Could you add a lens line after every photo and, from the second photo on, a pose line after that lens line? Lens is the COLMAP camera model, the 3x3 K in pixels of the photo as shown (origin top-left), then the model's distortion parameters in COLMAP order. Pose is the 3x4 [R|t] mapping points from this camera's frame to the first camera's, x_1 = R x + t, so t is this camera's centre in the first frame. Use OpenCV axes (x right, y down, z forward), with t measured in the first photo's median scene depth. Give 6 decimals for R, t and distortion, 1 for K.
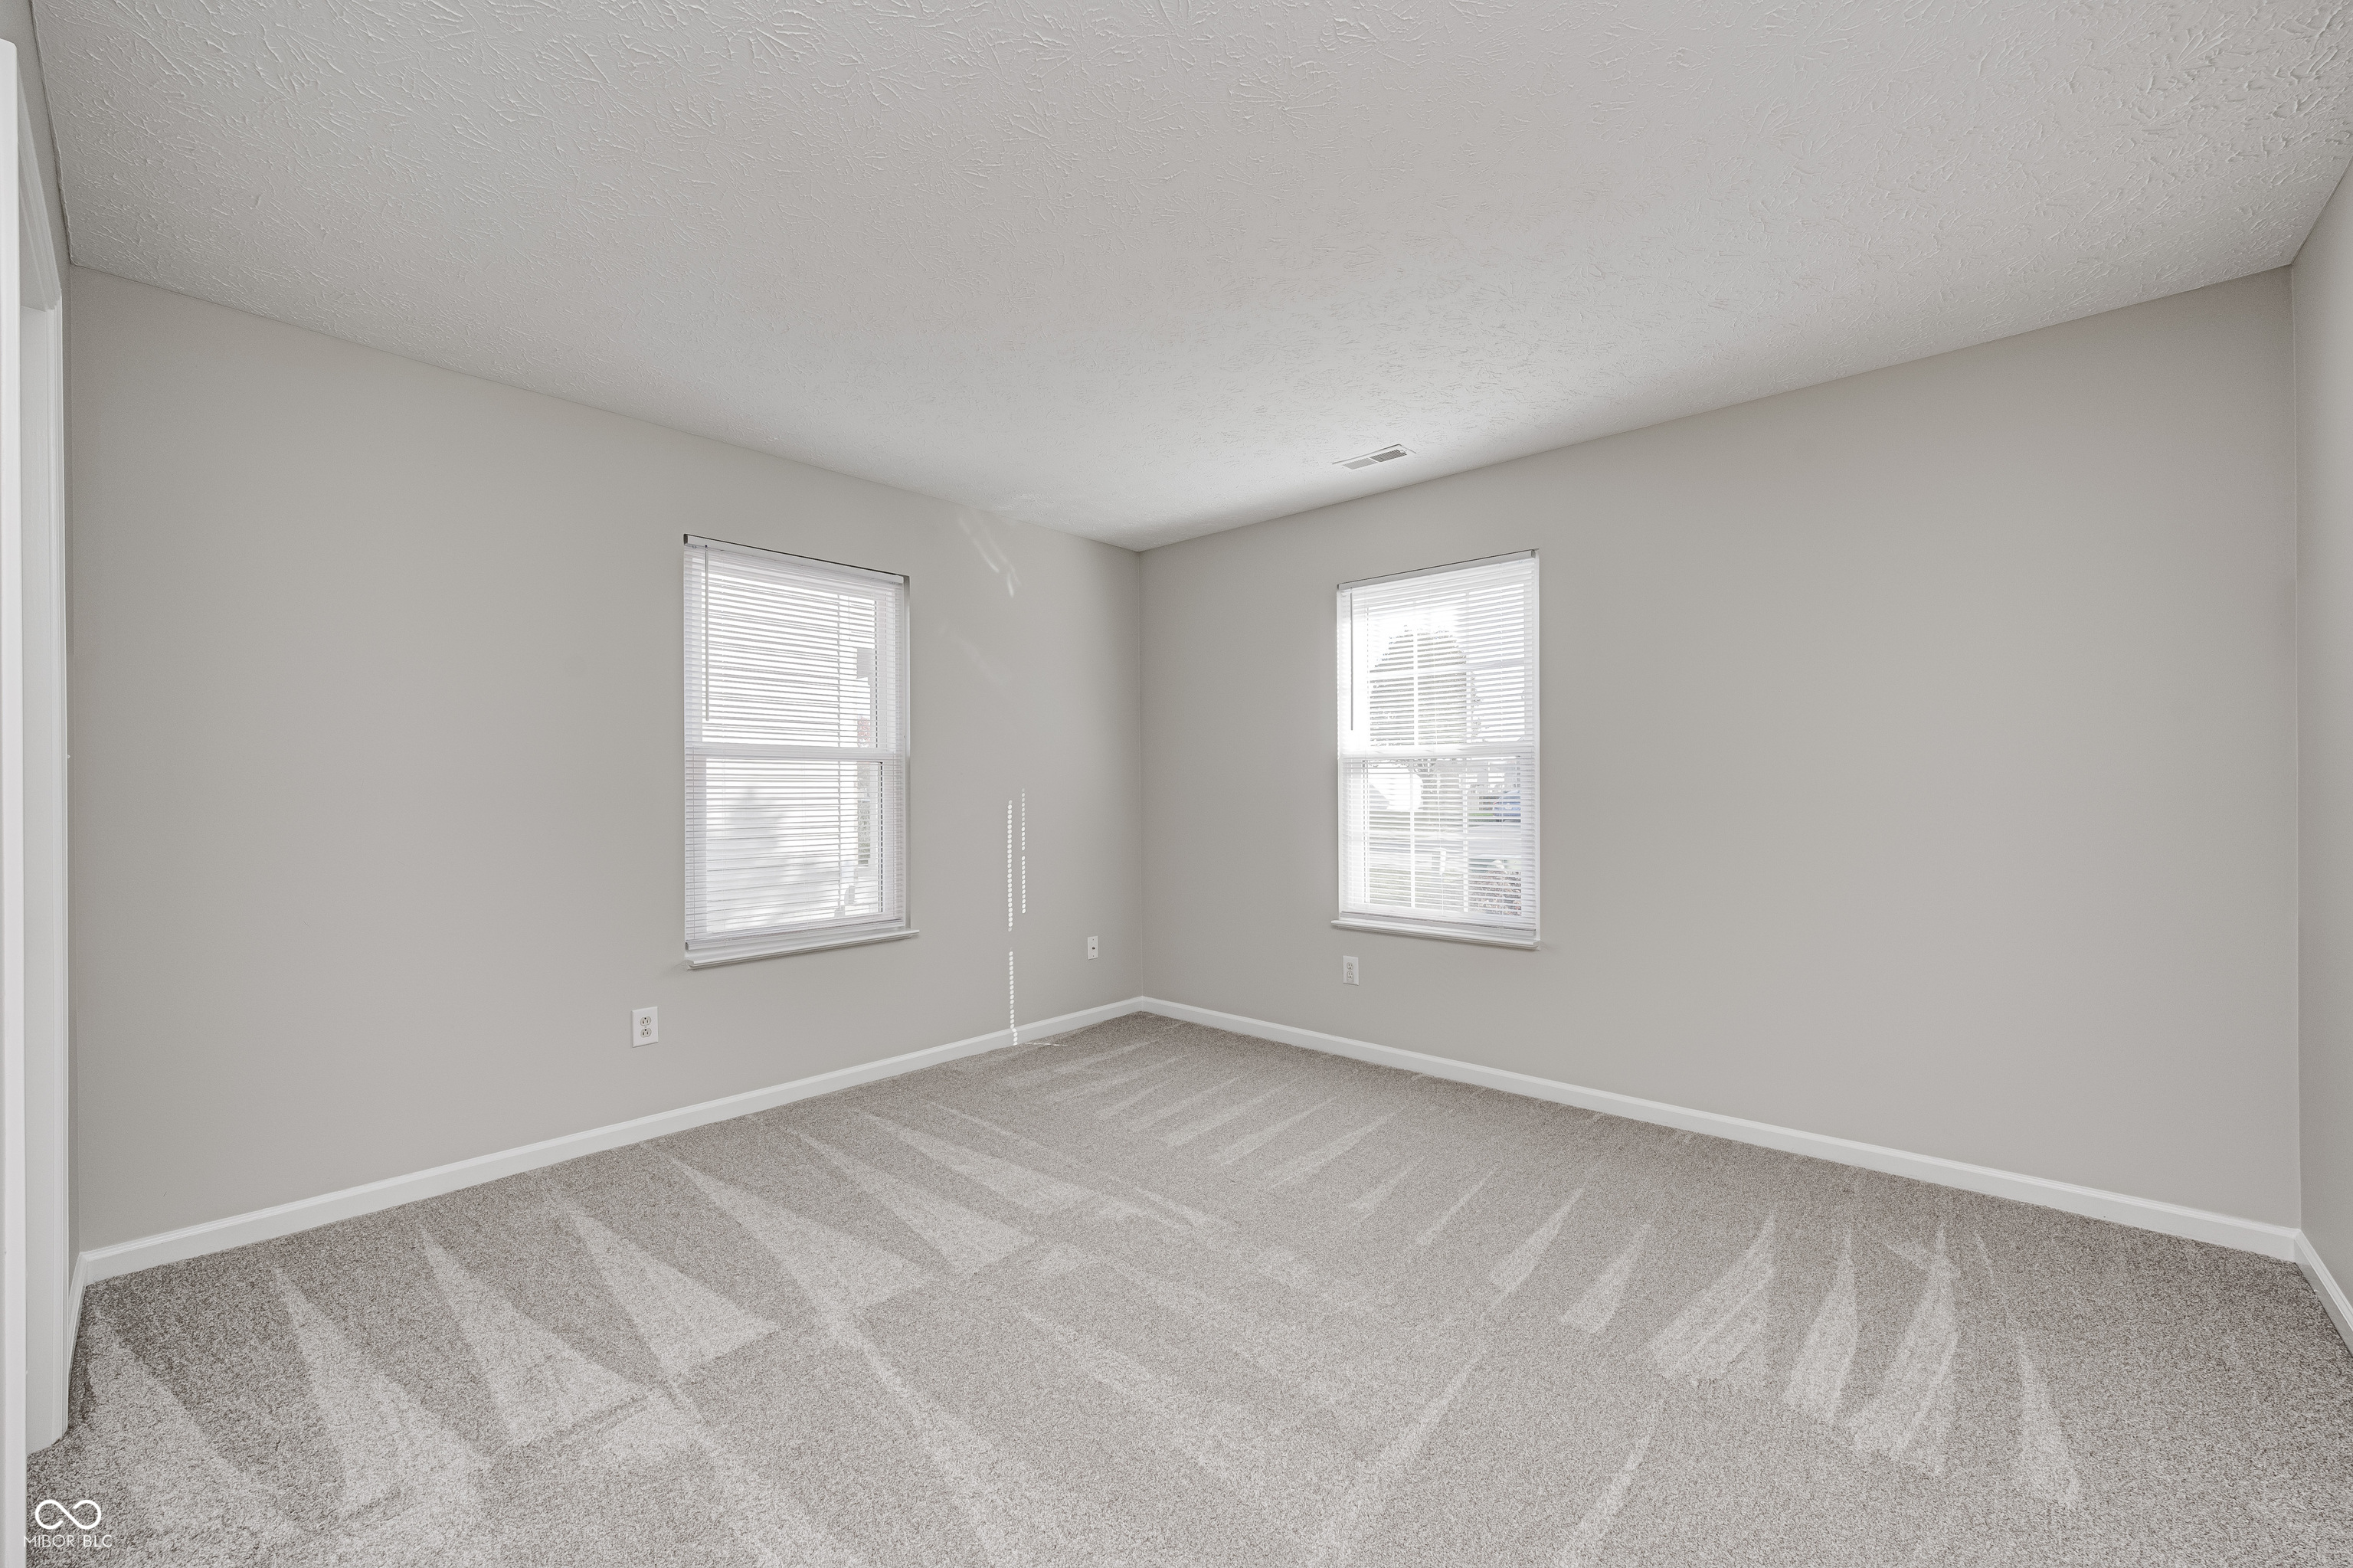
lens RADIAL K [[927.0, 0, 1172.0], [0, 927.0, 797.0], [0, 0, 1]] dist [-0.002134, 0.001343]
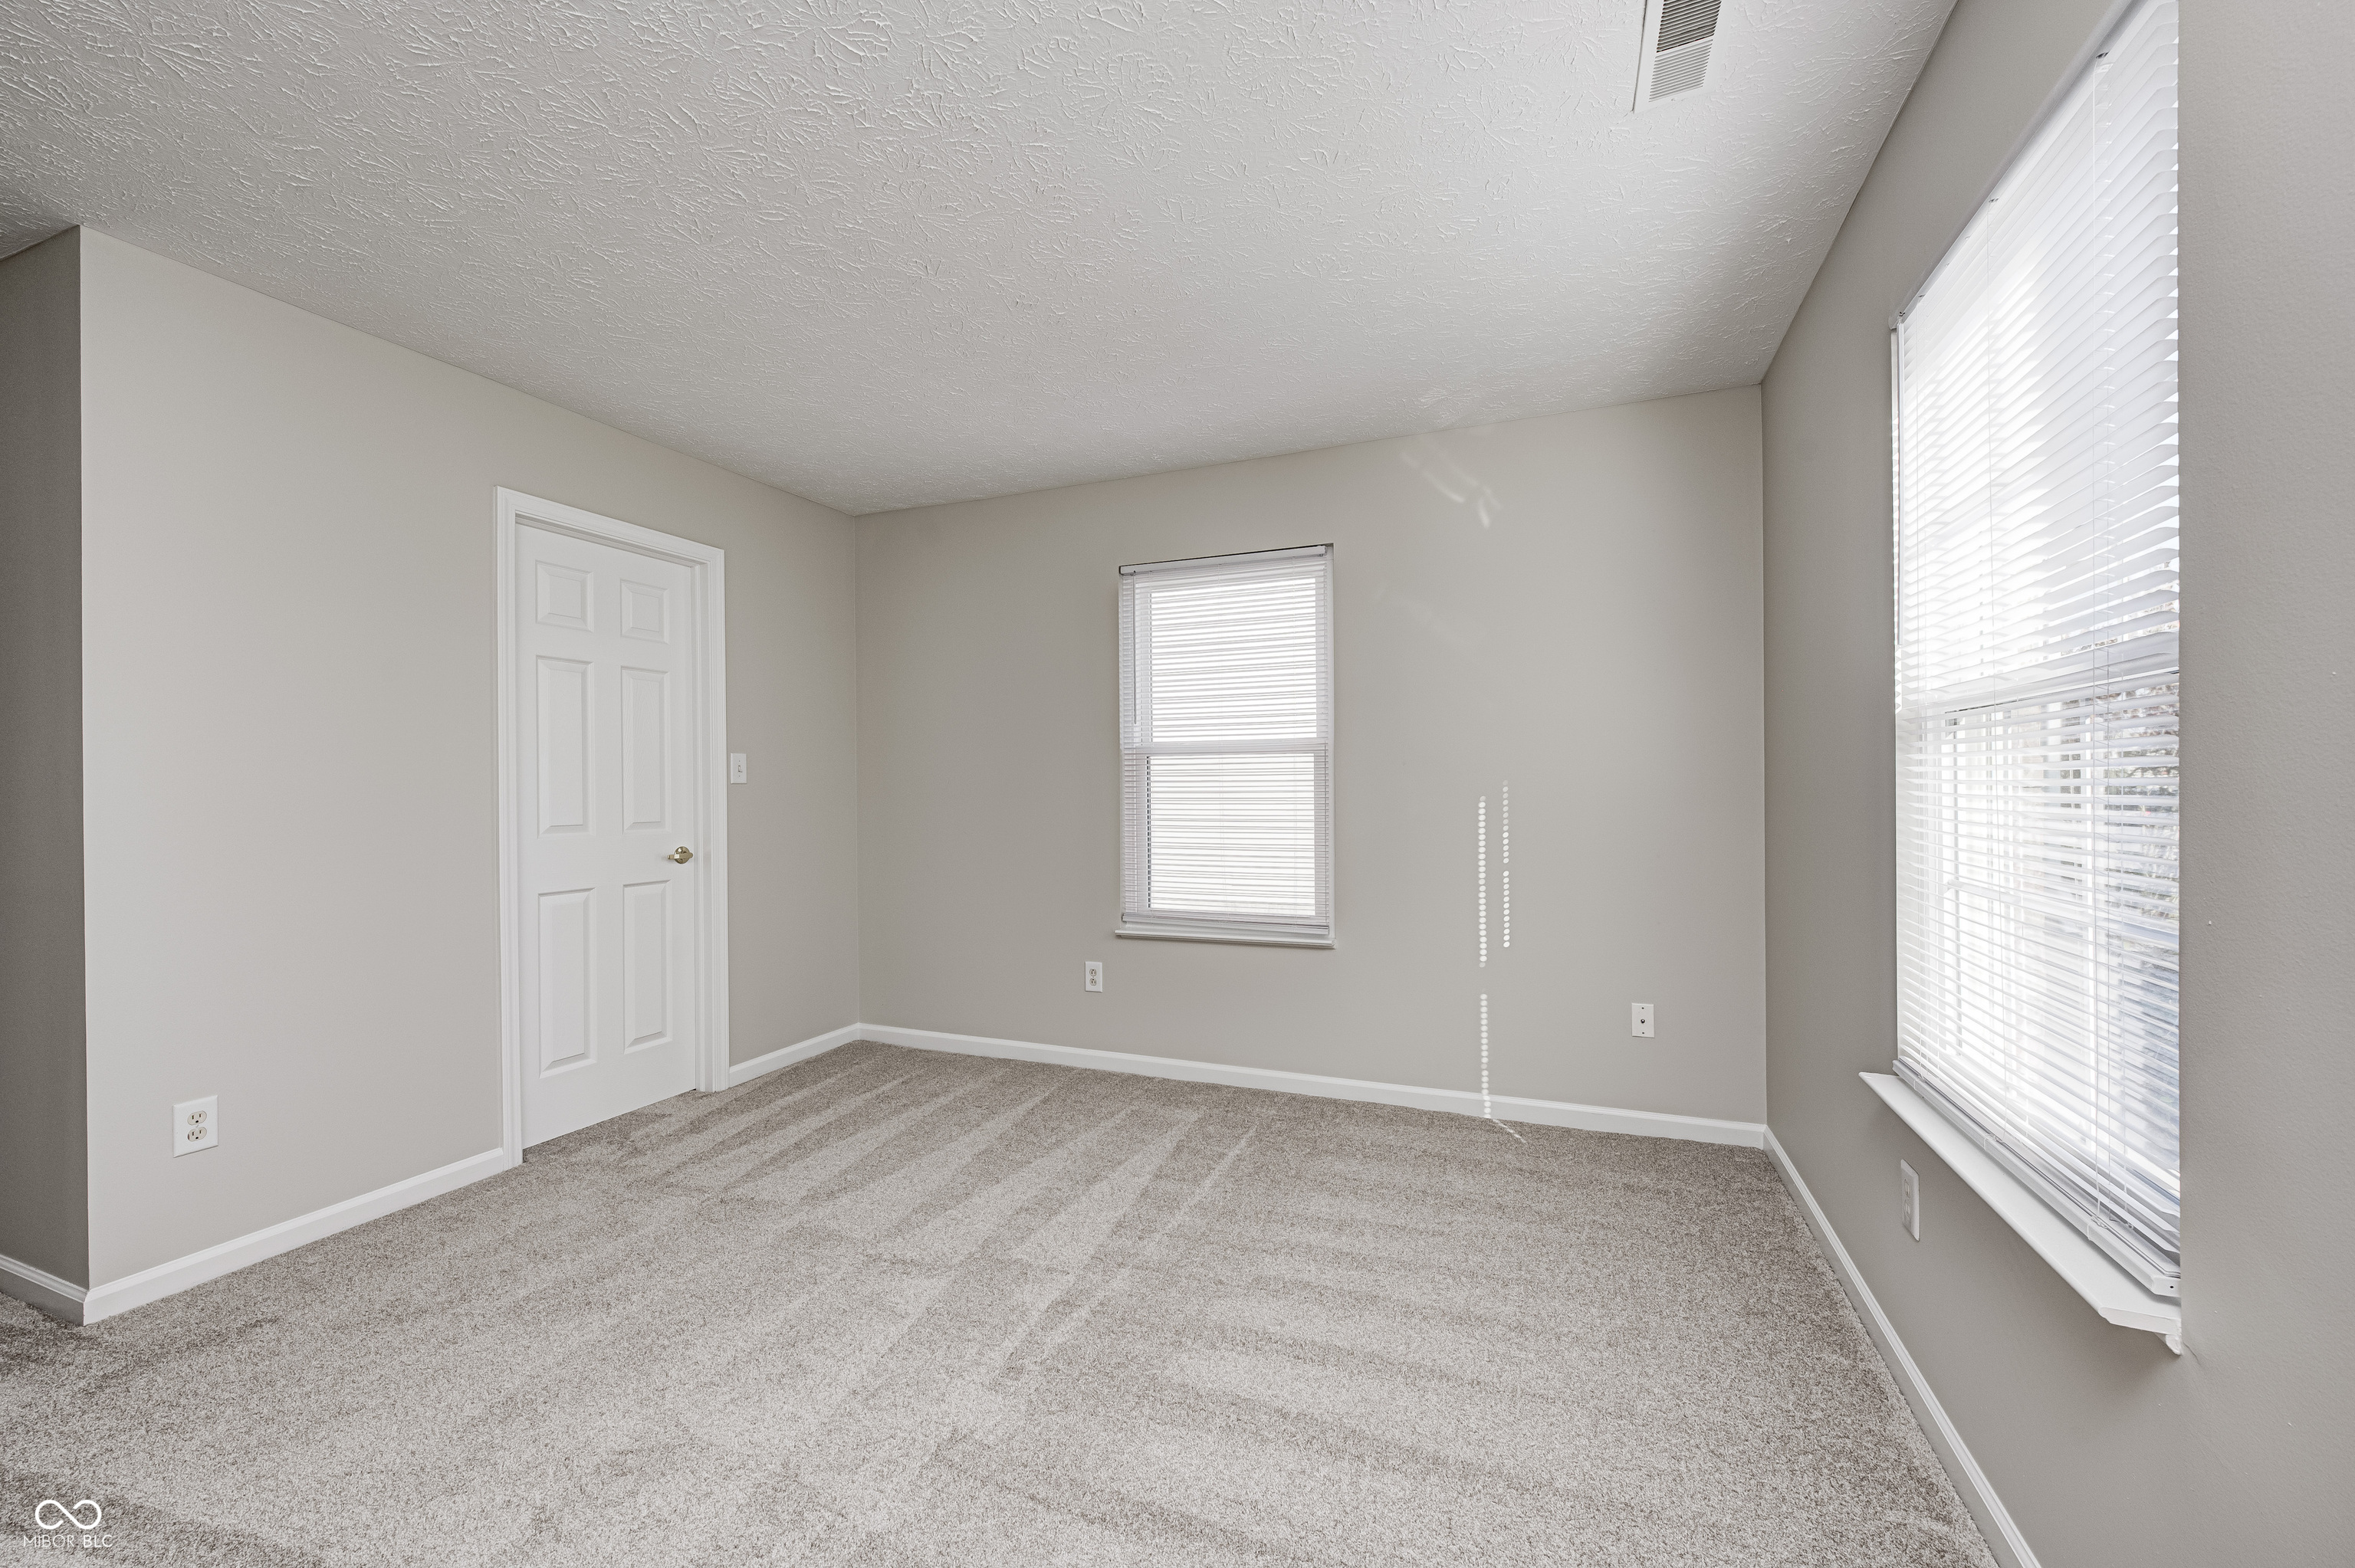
lens RADIAL K [[927.6, 0, 1174.9], [0, 927.6, 787.6], [0, 0, 1]] dist [-0.002134, 0.001343]
pose [[0.336505, 0.004556, -0.941671, 0.647039], [0.000228, 0.999988, 0.004920, -0.009761], [0.941682, -0.001870, 0.336500, 0.710718]]
